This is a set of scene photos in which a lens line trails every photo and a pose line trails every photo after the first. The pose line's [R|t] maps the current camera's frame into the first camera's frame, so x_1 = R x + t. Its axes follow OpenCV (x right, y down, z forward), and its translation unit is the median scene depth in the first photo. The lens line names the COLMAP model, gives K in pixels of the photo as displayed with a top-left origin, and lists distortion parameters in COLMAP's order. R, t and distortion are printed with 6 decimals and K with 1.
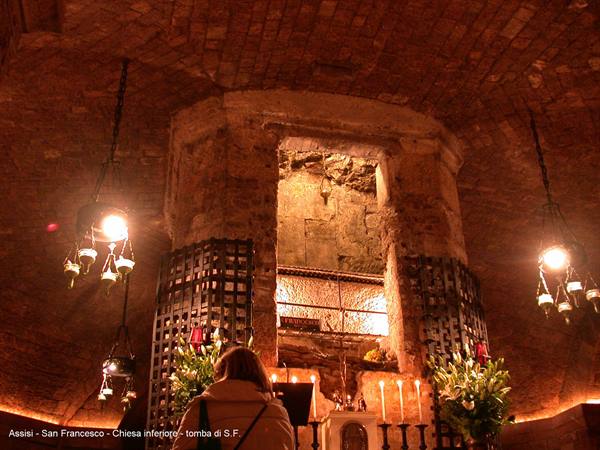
lens RADIAL K [[774.7, 0, 300.0], [0, 774.7, 225.0], [0, 0, 1]] dist [-0.015361, -0.007228]
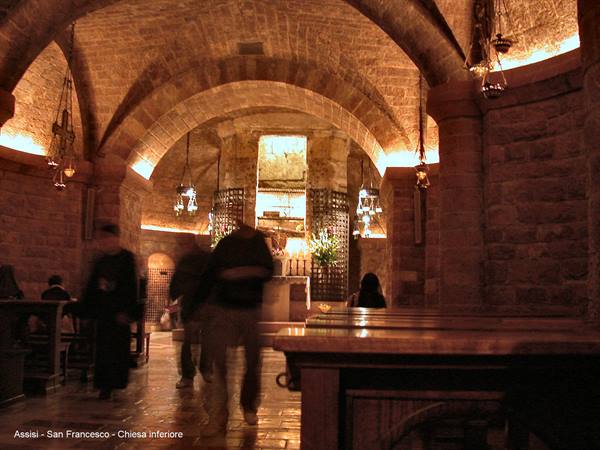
lens RADIAL K [[774.7, 0, 300.0], [0, 774.7, 225.0], [0, 0, 1]] dist [-0.015361, -0.007228]
pose [[0.973936, -0.005239, -0.226765, 0.626454], [0.079832, 0.943685, 0.321069, -0.605110], [0.212312, -0.330804, 0.919507, -1.214357]]
